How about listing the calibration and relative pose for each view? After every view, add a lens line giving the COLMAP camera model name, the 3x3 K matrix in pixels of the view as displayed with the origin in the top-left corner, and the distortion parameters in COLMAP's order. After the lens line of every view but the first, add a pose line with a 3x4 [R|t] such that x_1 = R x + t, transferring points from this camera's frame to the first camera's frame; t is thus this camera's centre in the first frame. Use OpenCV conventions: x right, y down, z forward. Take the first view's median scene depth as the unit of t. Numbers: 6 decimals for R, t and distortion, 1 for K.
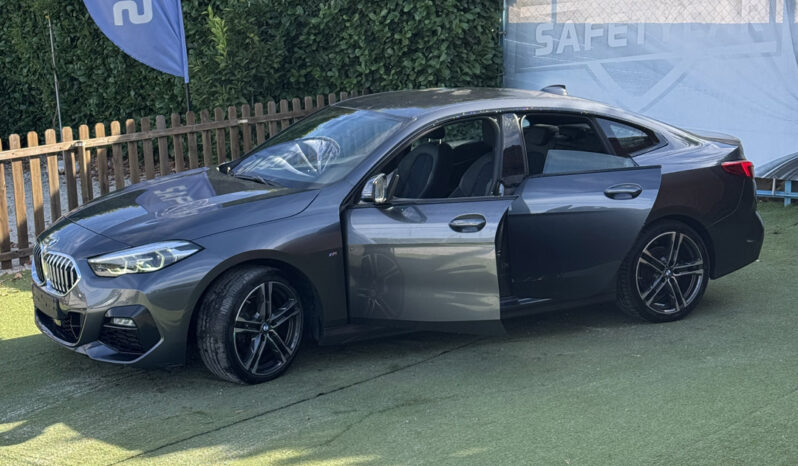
lens RADIAL K [[1529.0, 0, 381.4], [0, 1529.0, 240.3], [0, 0, 1]] dist [0.162250, 0.000000]
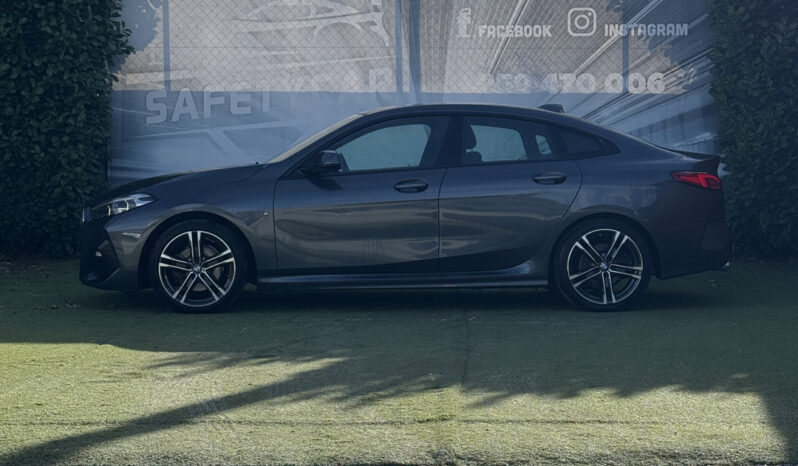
lens RADIAL K [[1529.0, 0, 414.7], [0, 1529.0, 230.0], [0, 0, 1]] dist [0.162250, 0.000000]
pose [[0.804659, -0.006479, 0.593702, -0.346372], [0.086016, 0.990663, -0.105769, 0.063867], [-0.587474, 0.136176, 0.797703, 0.143858]]
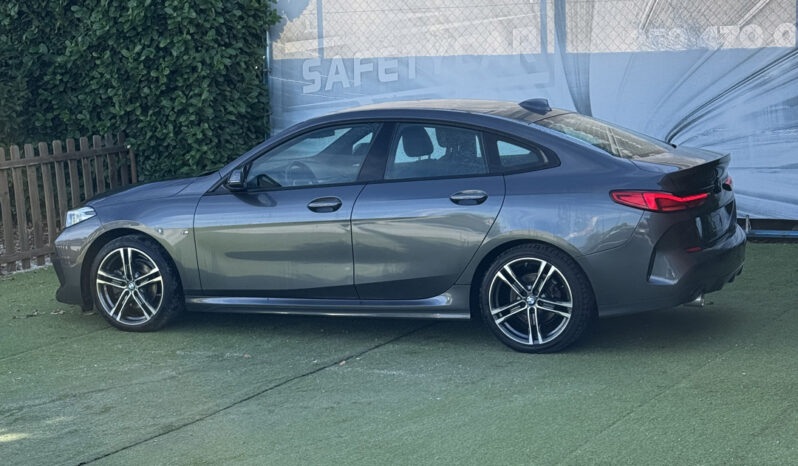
lens RADIAL K [[1529.0, 0, 401.6], [0, 1529.0, 237.3], [0, 0, 1]] dist [0.162250, 0.000000]
pose [[0.984950, -0.036564, 0.168930, -0.002723], [0.044024, 0.998204, -0.040625, 0.009568], [-0.167141, 0.047450, 0.984790, 0.065979]]
